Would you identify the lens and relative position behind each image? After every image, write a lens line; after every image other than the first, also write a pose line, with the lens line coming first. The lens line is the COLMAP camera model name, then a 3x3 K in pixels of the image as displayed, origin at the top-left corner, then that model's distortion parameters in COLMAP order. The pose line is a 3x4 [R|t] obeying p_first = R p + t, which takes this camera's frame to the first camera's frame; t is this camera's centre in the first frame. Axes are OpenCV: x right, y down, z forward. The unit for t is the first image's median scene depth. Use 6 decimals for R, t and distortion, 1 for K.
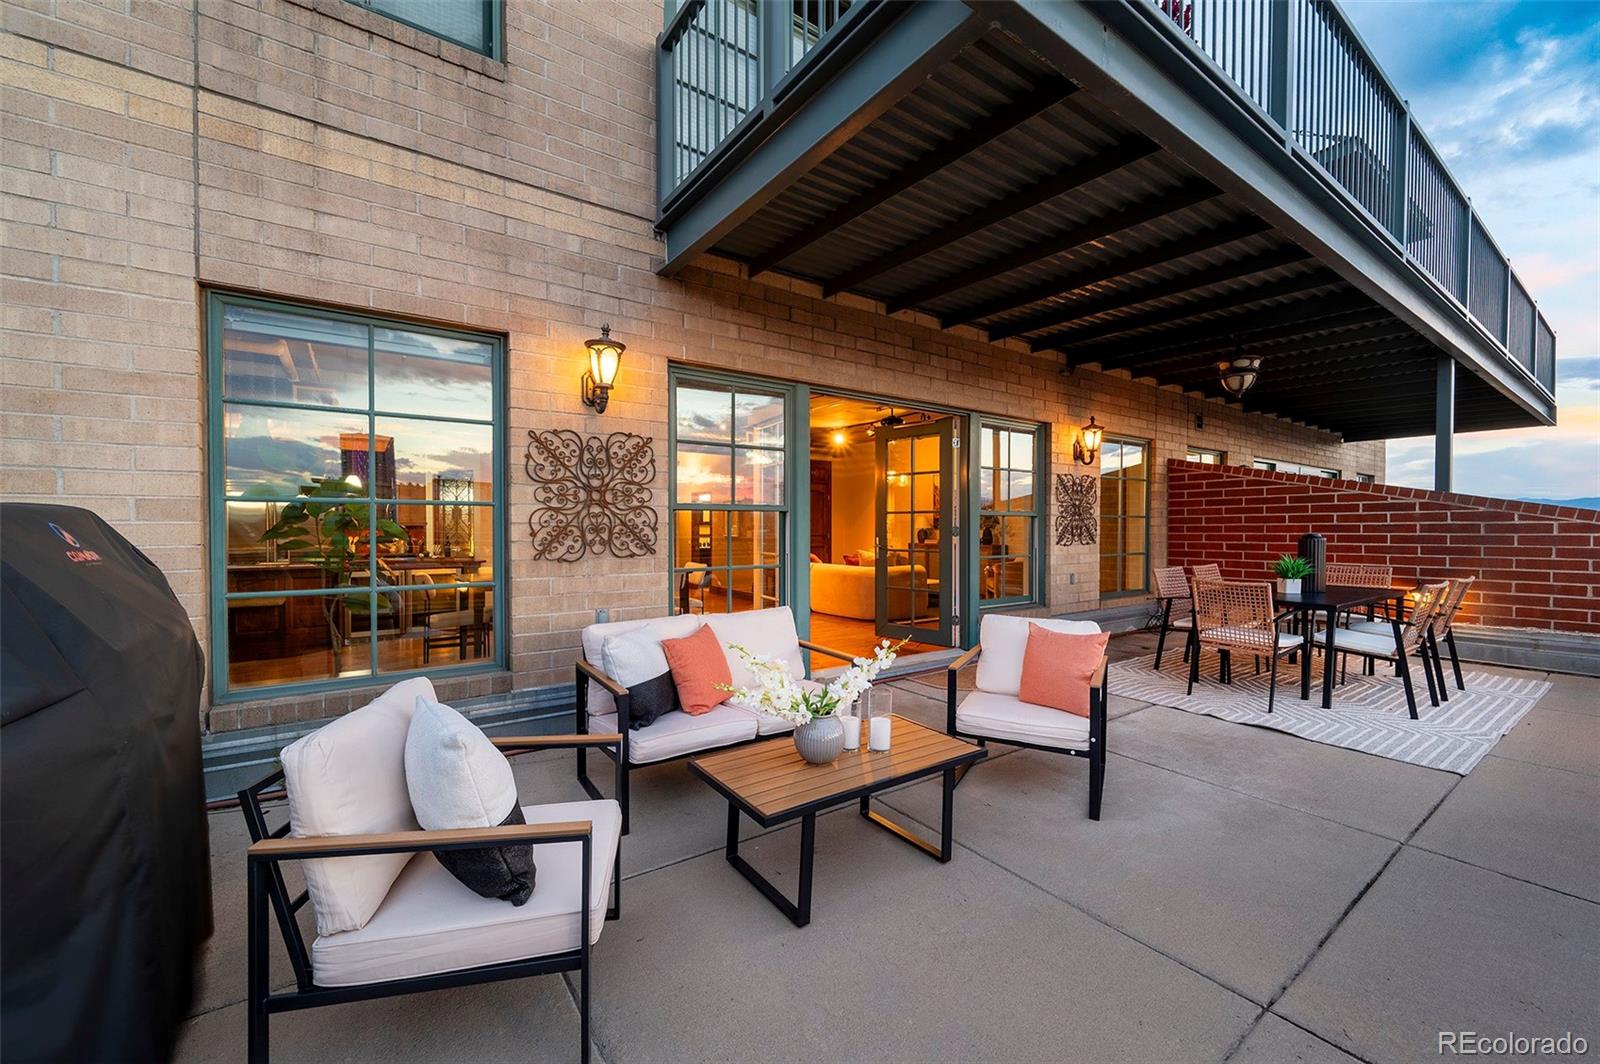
lens RADIAL K [[631.2, 0, 799.9], [0, 631.2, 539.7], [0, 0, 1]] dist [-0.000026, 0.000100]
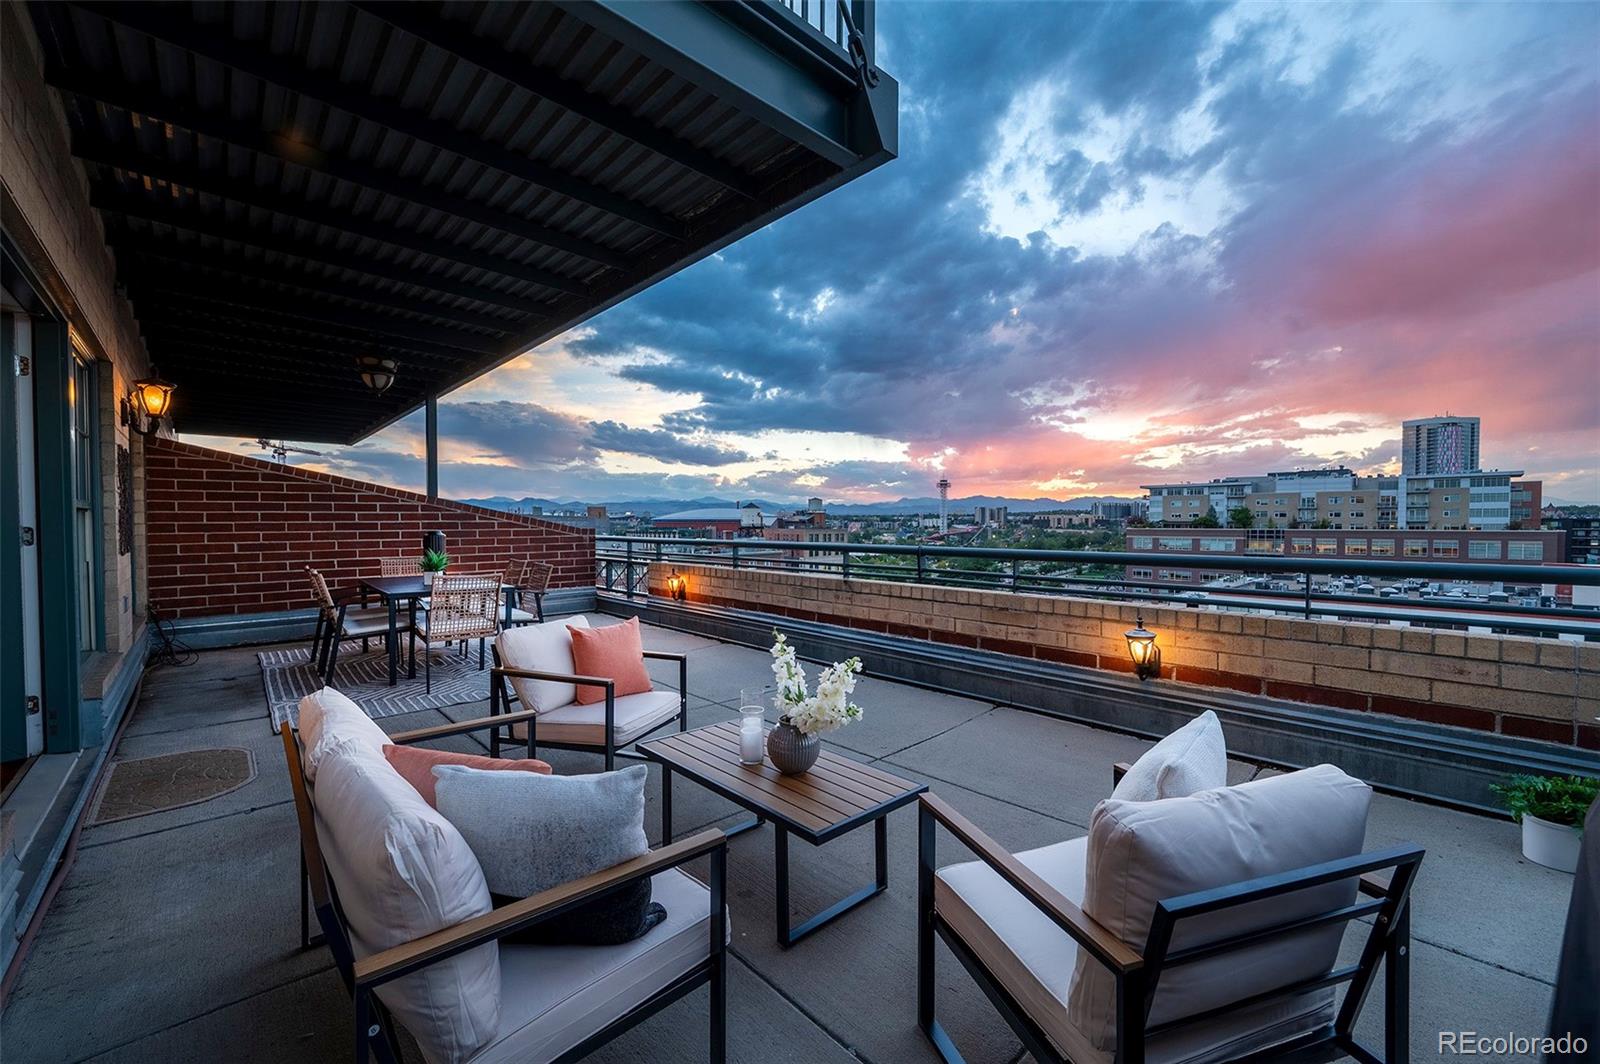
lens RADIAL K [[631.2, 0, 801.9], [0, 631.2, 538.3], [0, 0, 1]] dist [-0.000026, 0.000100]
pose [[-0.133936, -0.024743, 0.990681, -0.294949], [0.020721, 0.999400, 0.027762, -0.010366], [-0.990773, 0.024246, -0.133343, 0.355201]]
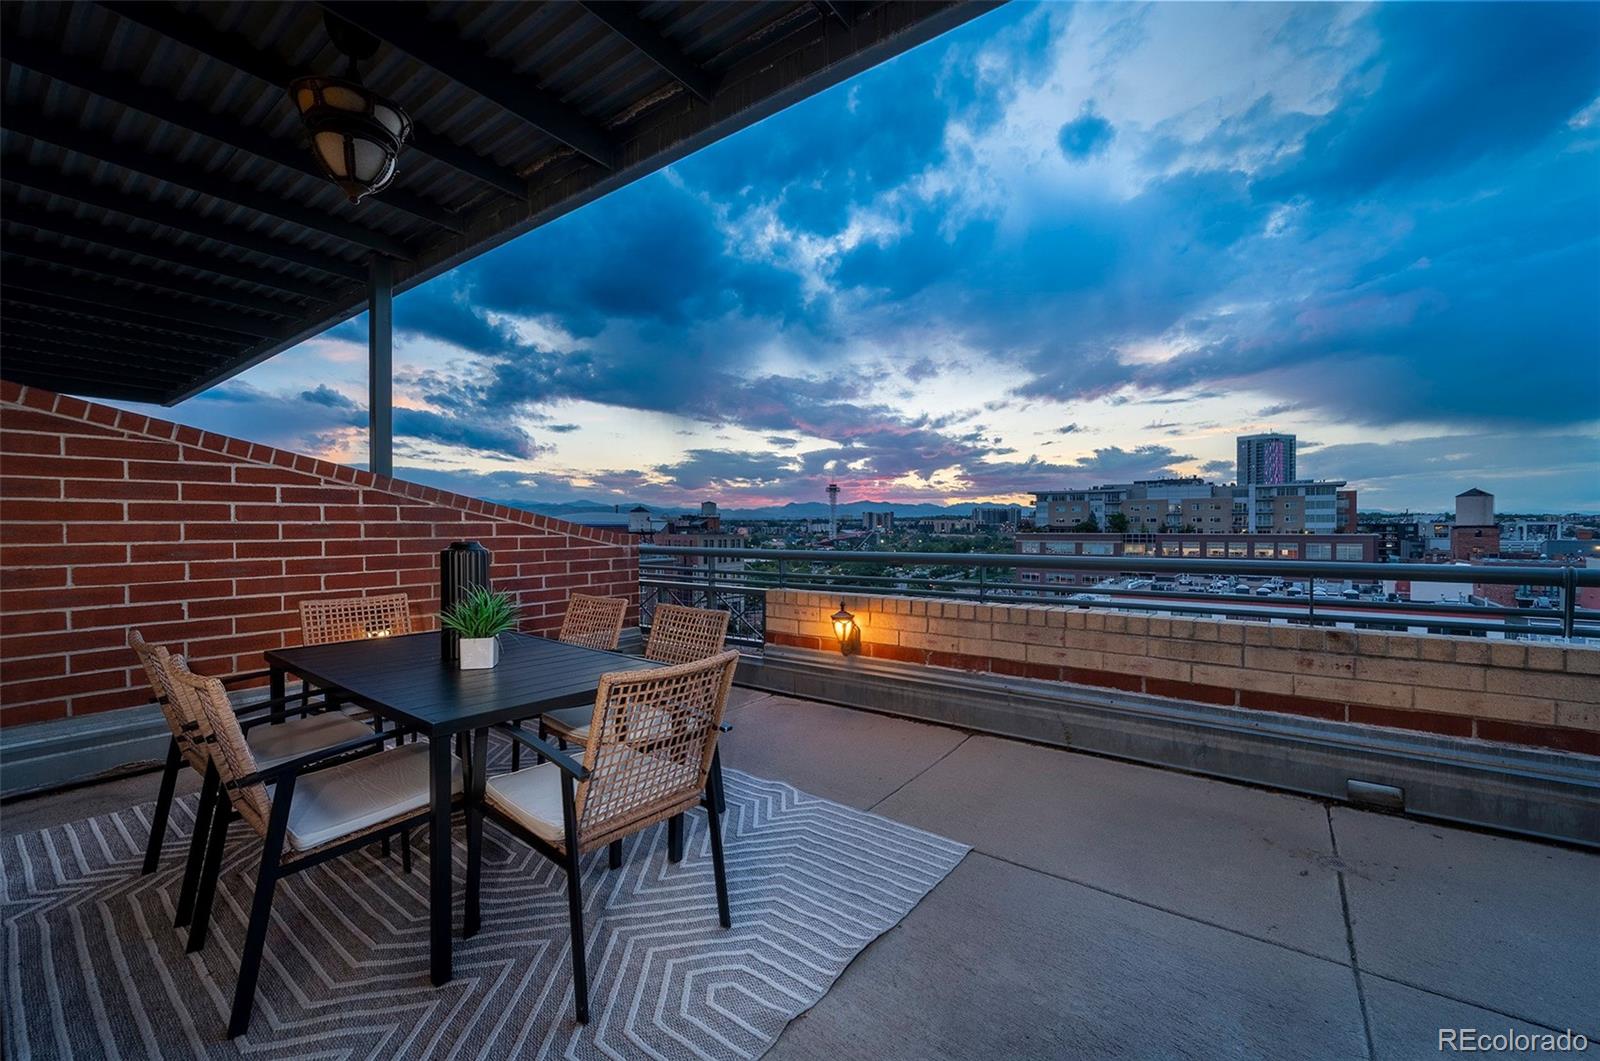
lens RADIAL K [[652.6, 0, 802.8], [0, 652.6, 533.3], [0, 0, 1]] dist [-0.001380, -0.000358]
pose [[-0.309050, -0.008045, 0.951012, 0.163181], [0.020581, 0.999673, 0.015145, -0.013305], [-0.950823, 0.024254, -0.308784, 0.649563]]
